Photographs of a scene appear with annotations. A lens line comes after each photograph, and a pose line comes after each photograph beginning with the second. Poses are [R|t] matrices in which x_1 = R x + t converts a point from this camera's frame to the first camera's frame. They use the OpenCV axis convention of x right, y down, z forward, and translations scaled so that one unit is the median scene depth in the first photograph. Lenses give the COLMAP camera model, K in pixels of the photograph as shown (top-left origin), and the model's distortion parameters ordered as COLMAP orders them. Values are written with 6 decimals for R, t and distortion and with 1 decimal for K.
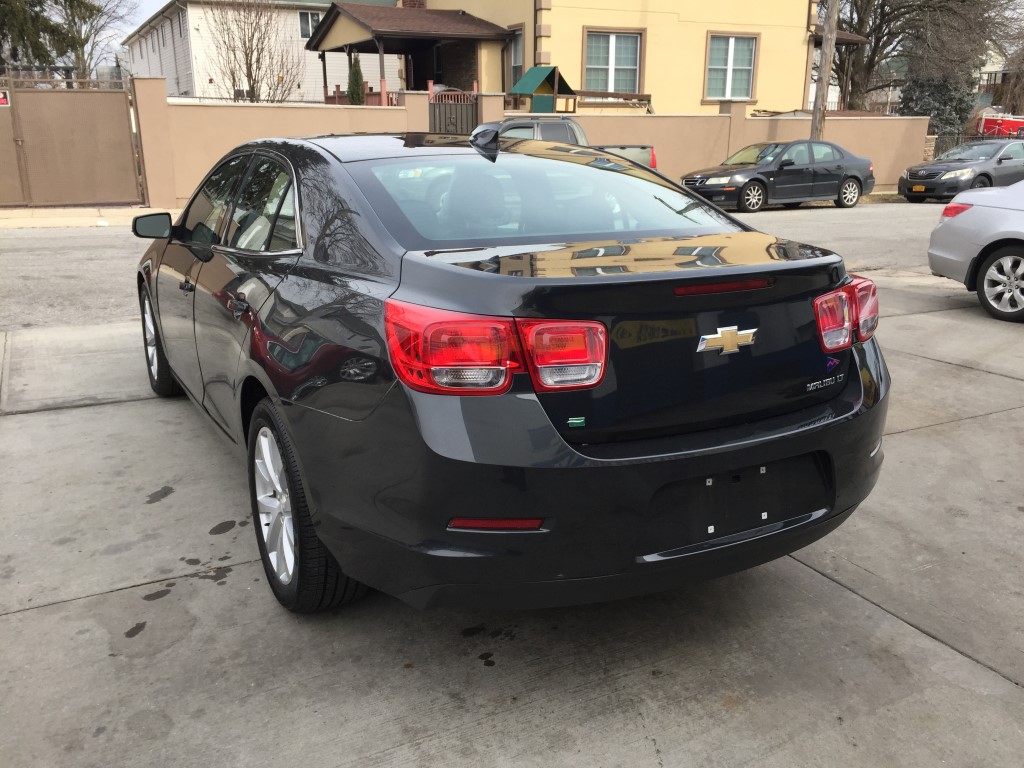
lens RADIAL K [[875.4, 0, 512.1], [0, 875.4, 378.0], [0, 0, 1]] dist [0.089083, -0.125304]
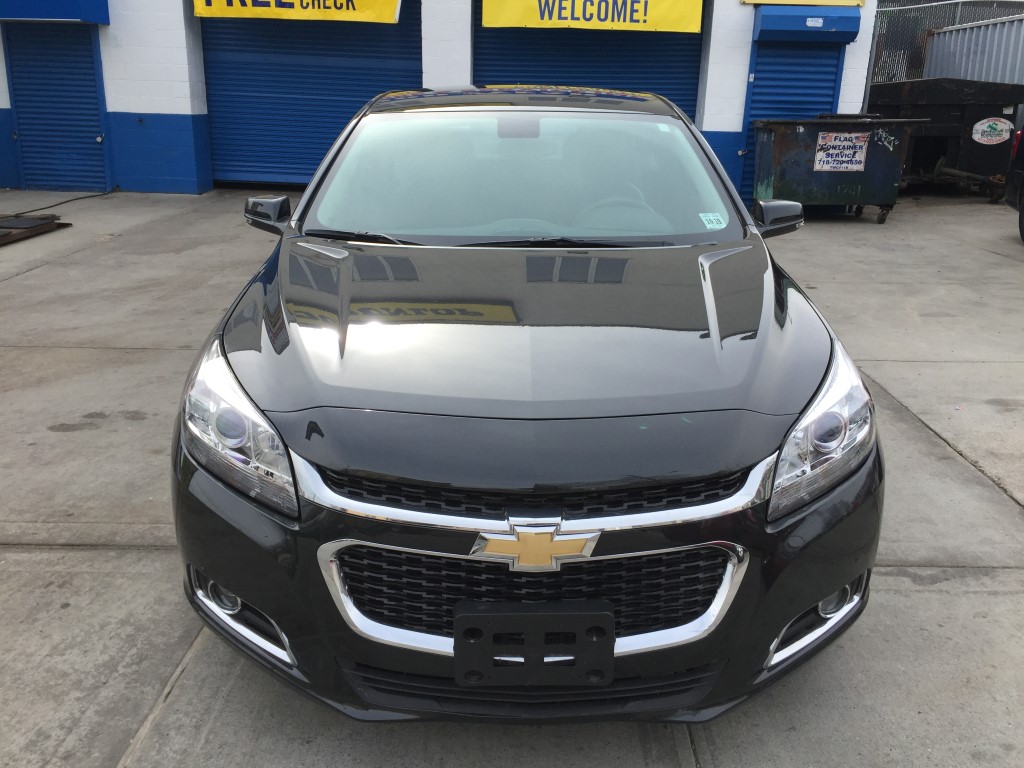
lens RADIAL K [[875.4, 0, 496.8], [0, 875.4, 365.0], [0, 0, 1]] dist [0.089083, -0.125304]
pose [[-0.871856, -0.155781, 0.464326, -0.164863], [0.119843, 0.851386, 0.510665, -0.138388], [-0.474873, 0.500873, -0.723617, 0.499996]]
